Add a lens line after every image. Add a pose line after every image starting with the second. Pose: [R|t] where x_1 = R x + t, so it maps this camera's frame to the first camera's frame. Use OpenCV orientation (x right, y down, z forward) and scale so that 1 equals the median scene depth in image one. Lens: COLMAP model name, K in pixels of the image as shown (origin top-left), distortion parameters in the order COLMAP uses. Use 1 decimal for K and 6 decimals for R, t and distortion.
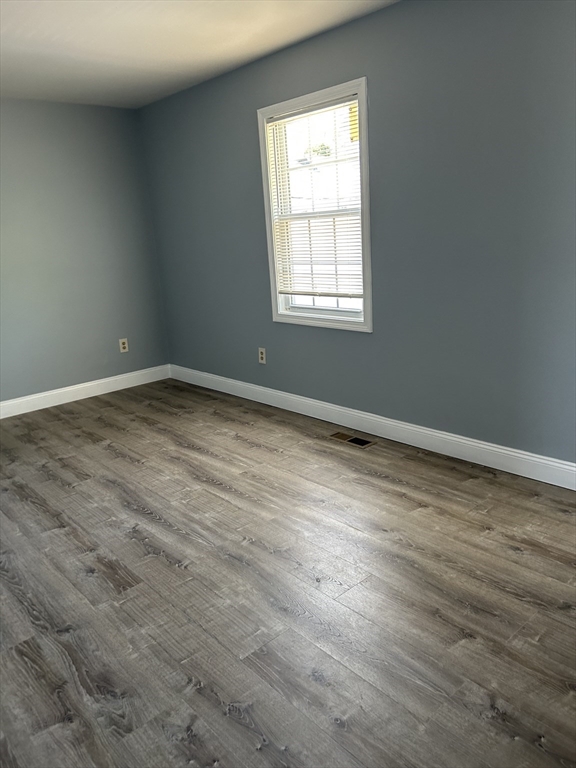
lens RADIAL K [[578.6, 0, 288.3], [0, 578.6, 398.8], [0, 0, 1]] dist [0.043254, -0.043546]
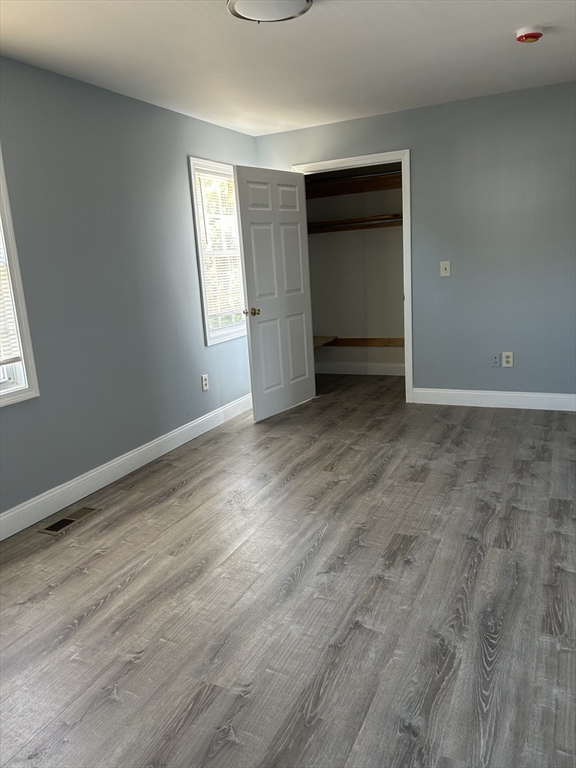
lens RADIAL K [[571.6, 0, 292.6], [0, 571.6, 357.5], [0, 0, 1]] dist [0.008758, -0.047965]
pose [[-0.384493, -0.066755, 0.920711, -0.986110], [0.354416, 0.910270, 0.214004, -0.268242], [-0.852381, 0.408598, -0.326334, 1.152211]]
